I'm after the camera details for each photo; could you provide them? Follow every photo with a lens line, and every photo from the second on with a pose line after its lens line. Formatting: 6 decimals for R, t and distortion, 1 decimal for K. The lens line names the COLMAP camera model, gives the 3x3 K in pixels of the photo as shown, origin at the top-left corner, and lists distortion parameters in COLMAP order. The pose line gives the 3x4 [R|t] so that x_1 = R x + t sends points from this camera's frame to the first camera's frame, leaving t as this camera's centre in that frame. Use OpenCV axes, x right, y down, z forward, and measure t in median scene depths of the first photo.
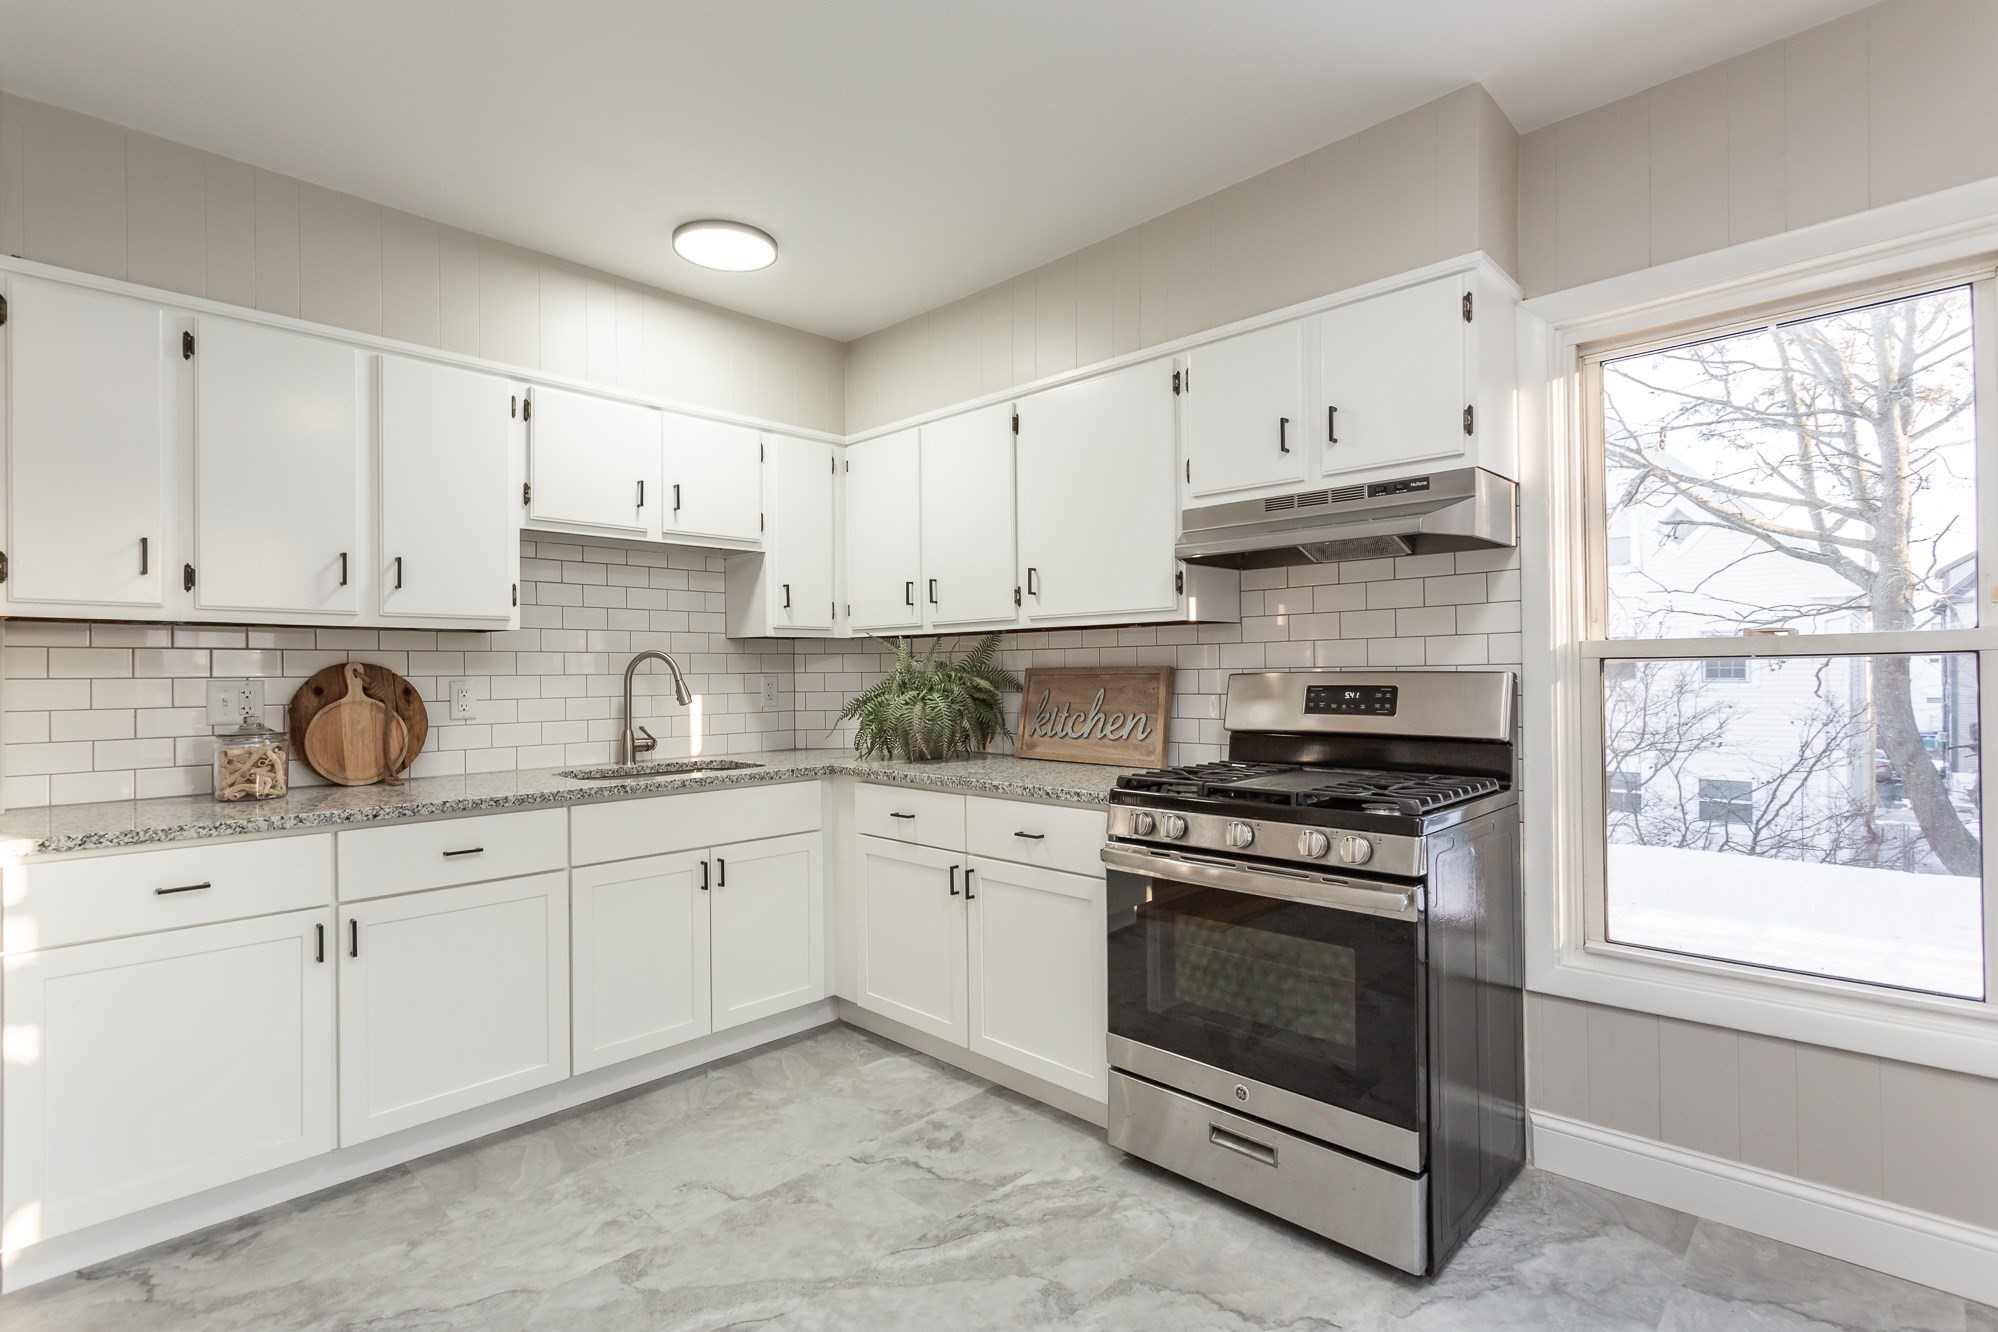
lens RADIAL K [[939.9, 0, 1008.9], [0, 939.9, 671.9], [0, 0, 1]] dist [-0.002797, 0.000064]
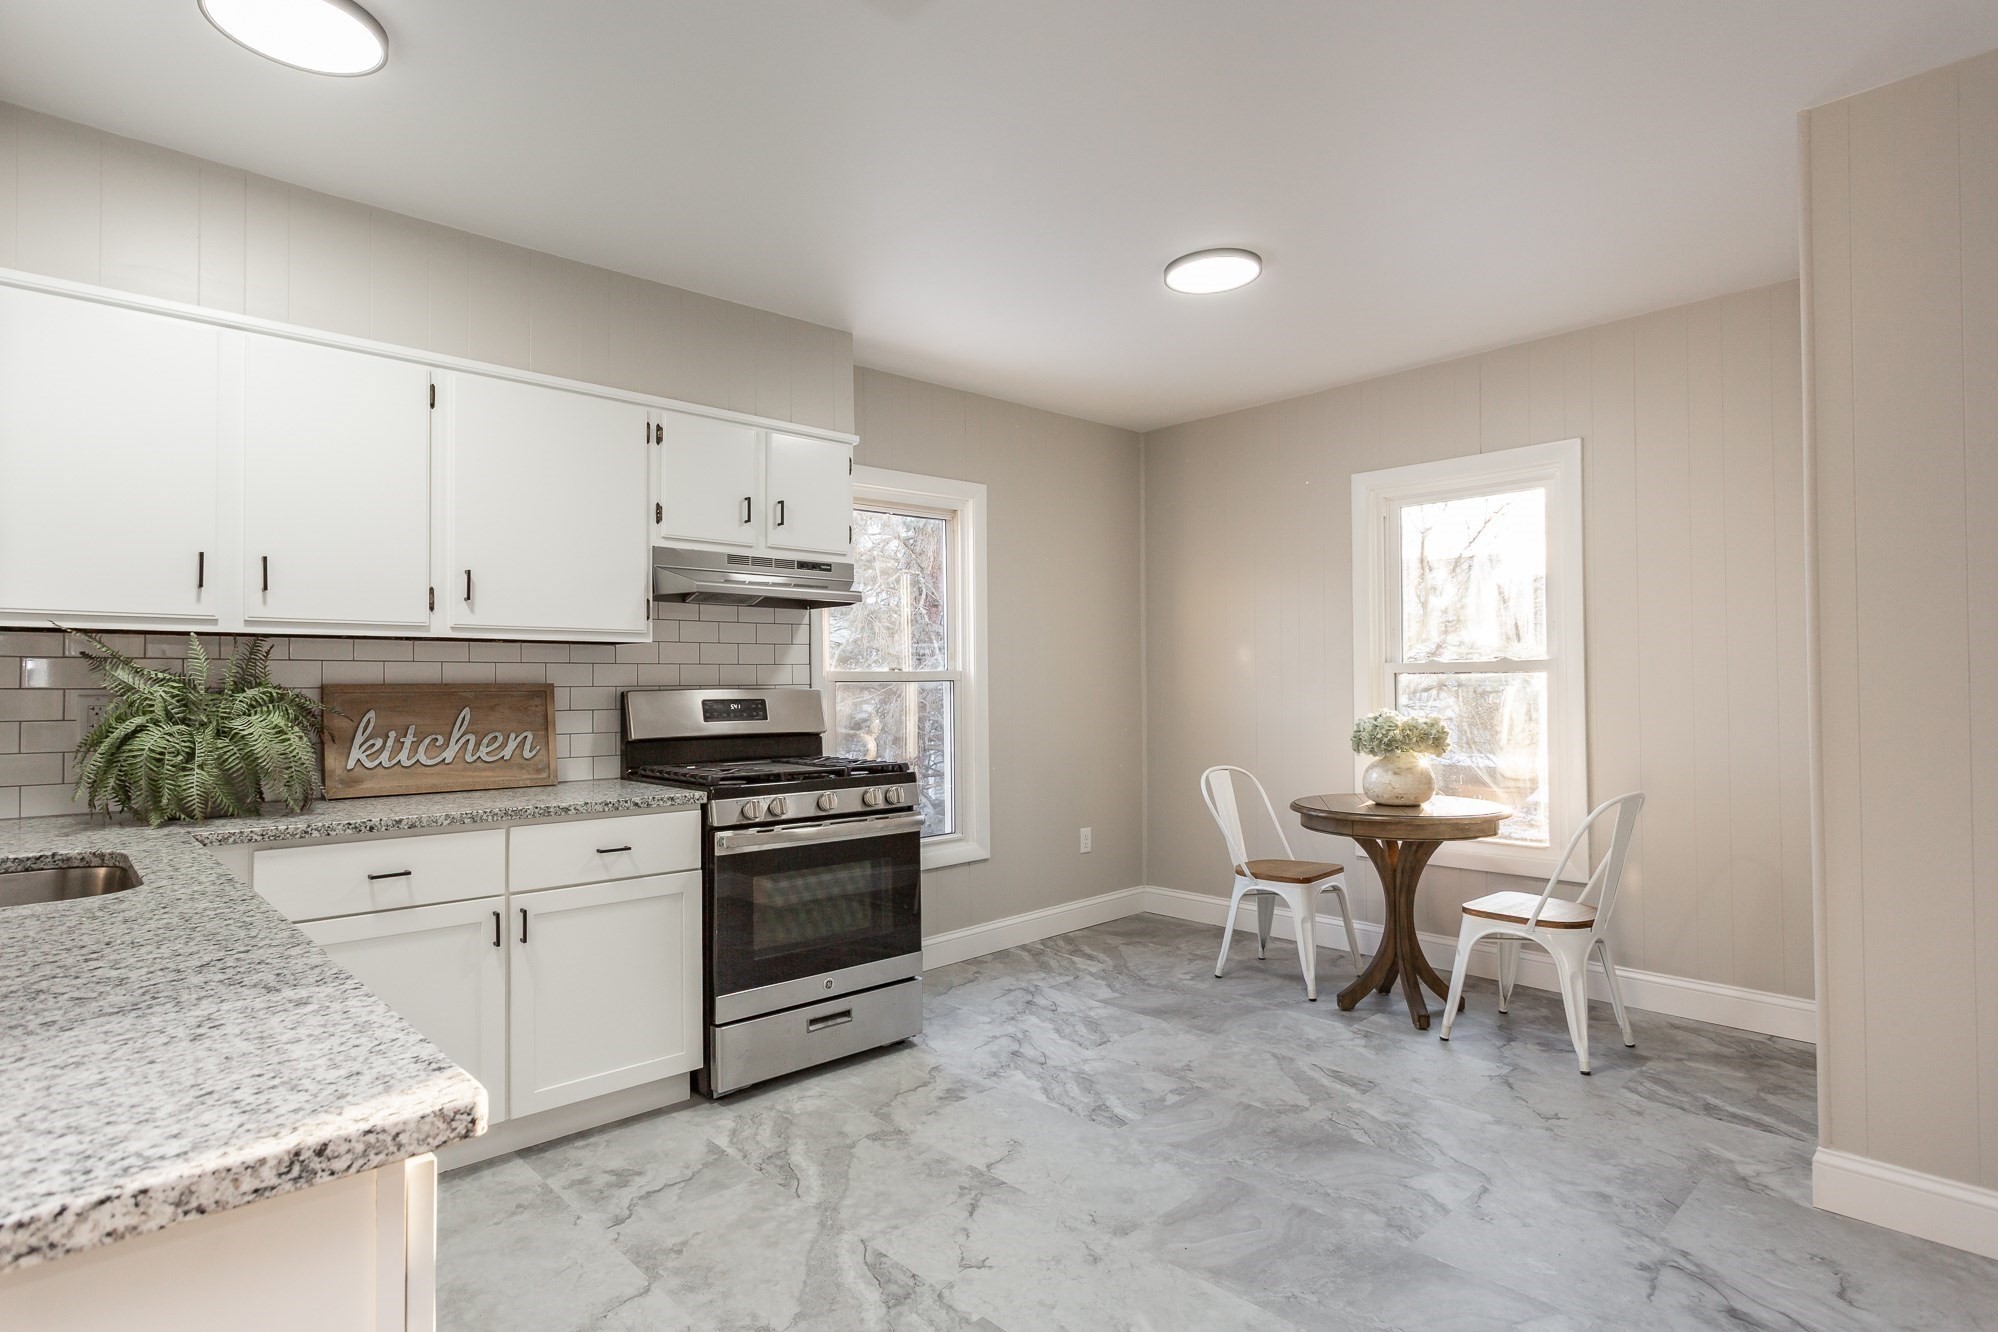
lens RADIAL K [[1039.1, 0, 991.7], [0, 1039.1, 663.1], [0, 0, 1]] dist [-0.012478, 0.005993]
pose [[0.058334, 0.032556, 0.997766, -1.103381], [0.007613, 0.999425, -0.033055, 0.015021], [-0.998268, 0.009524, 0.058052, 0.551785]]
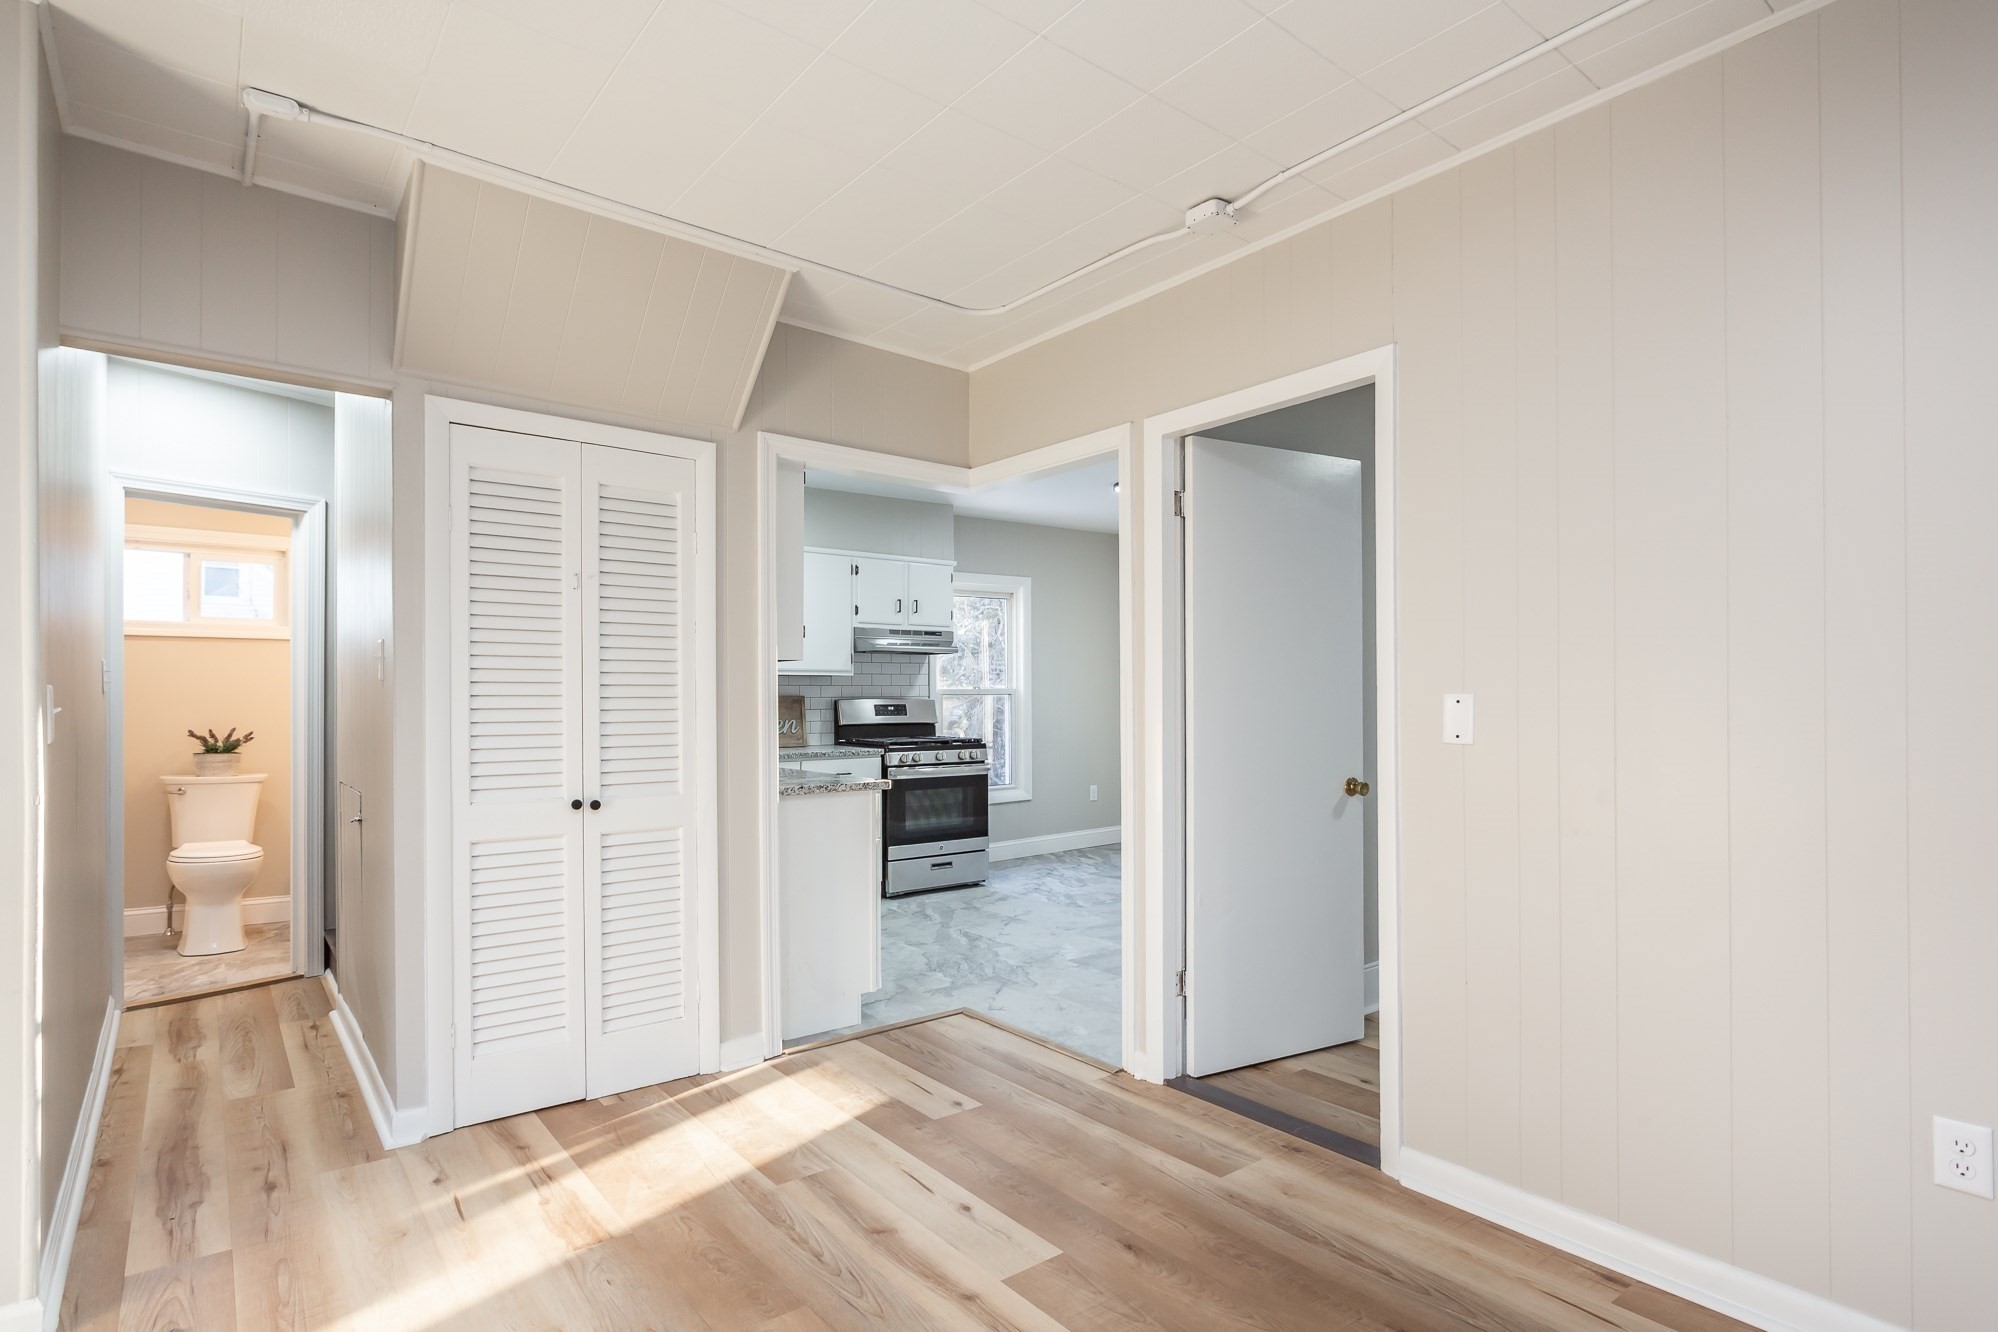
lens RADIAL K [[1039.1, 0, 1004.5], [0, 1039.1, 682.2], [0, 0, 1]] dist [-0.012478, 0.005993]
pose [[0.128659, 0.023037, 0.991421, -2.377602], [0.000521, 0.999728, -0.023297, 0.020226], [-0.991689, 0.003514, 0.128612, 0.341161]]
